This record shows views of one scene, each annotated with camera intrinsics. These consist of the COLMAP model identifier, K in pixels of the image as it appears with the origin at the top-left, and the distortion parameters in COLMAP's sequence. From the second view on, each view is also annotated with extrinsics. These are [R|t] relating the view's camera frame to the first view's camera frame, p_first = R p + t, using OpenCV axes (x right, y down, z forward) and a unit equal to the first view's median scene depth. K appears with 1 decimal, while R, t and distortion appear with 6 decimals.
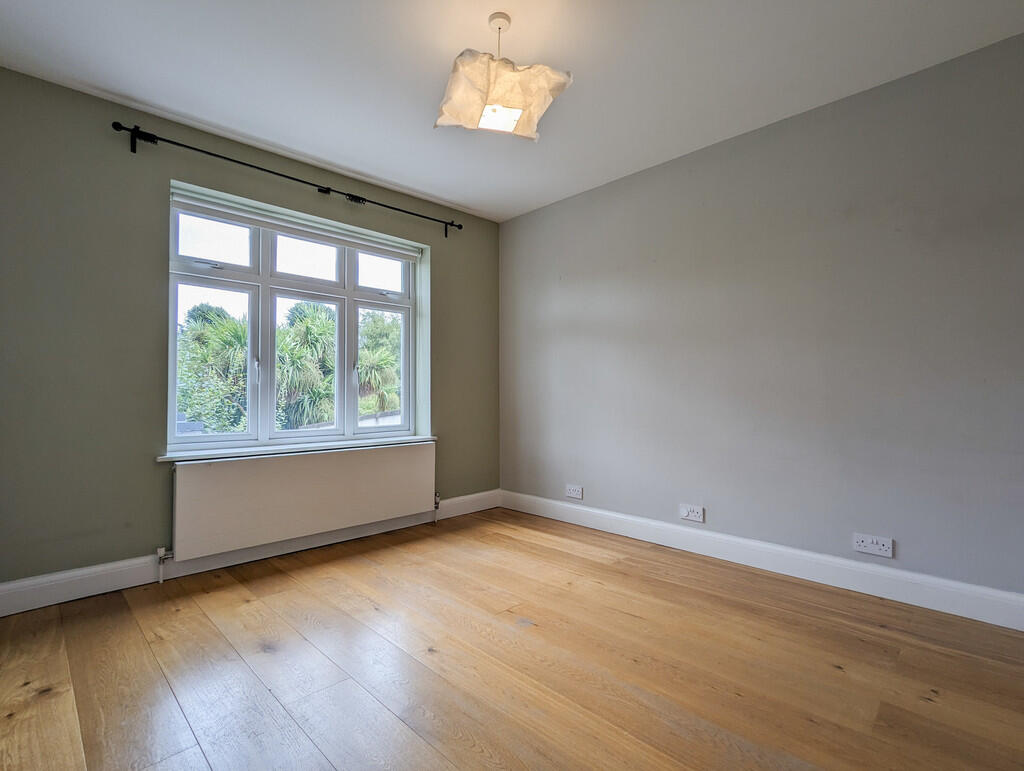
lens RADIAL K [[489.1, 0, 511.5], [0, 489.1, 383.1], [0, 0, 1]] dist [0.000616, -0.001169]
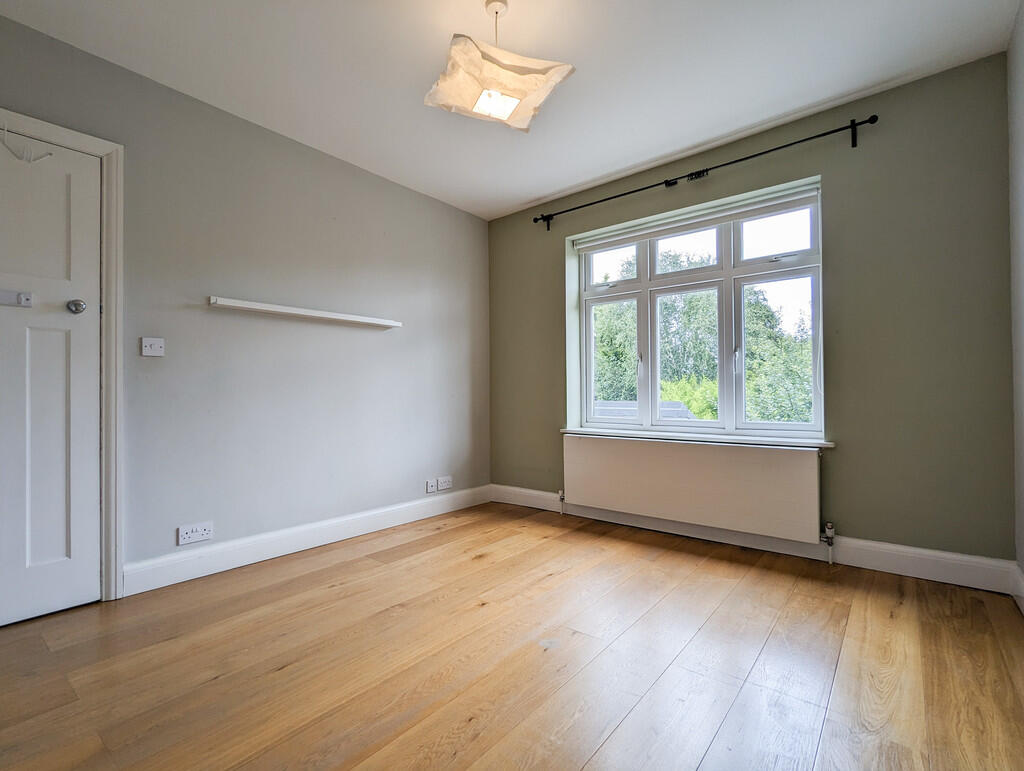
lens RADIAL K [[489.1, 0, 505.4], [0, 489.1, 382.8], [0, 0, 1]] dist [0.000616, -0.001169]
pose [[0.096655, -0.014431, -0.995213, 0.583999], [0.035184, 0.999319, -0.011074, 0.016937], [0.994696, -0.033945, 0.097097, 0.548356]]
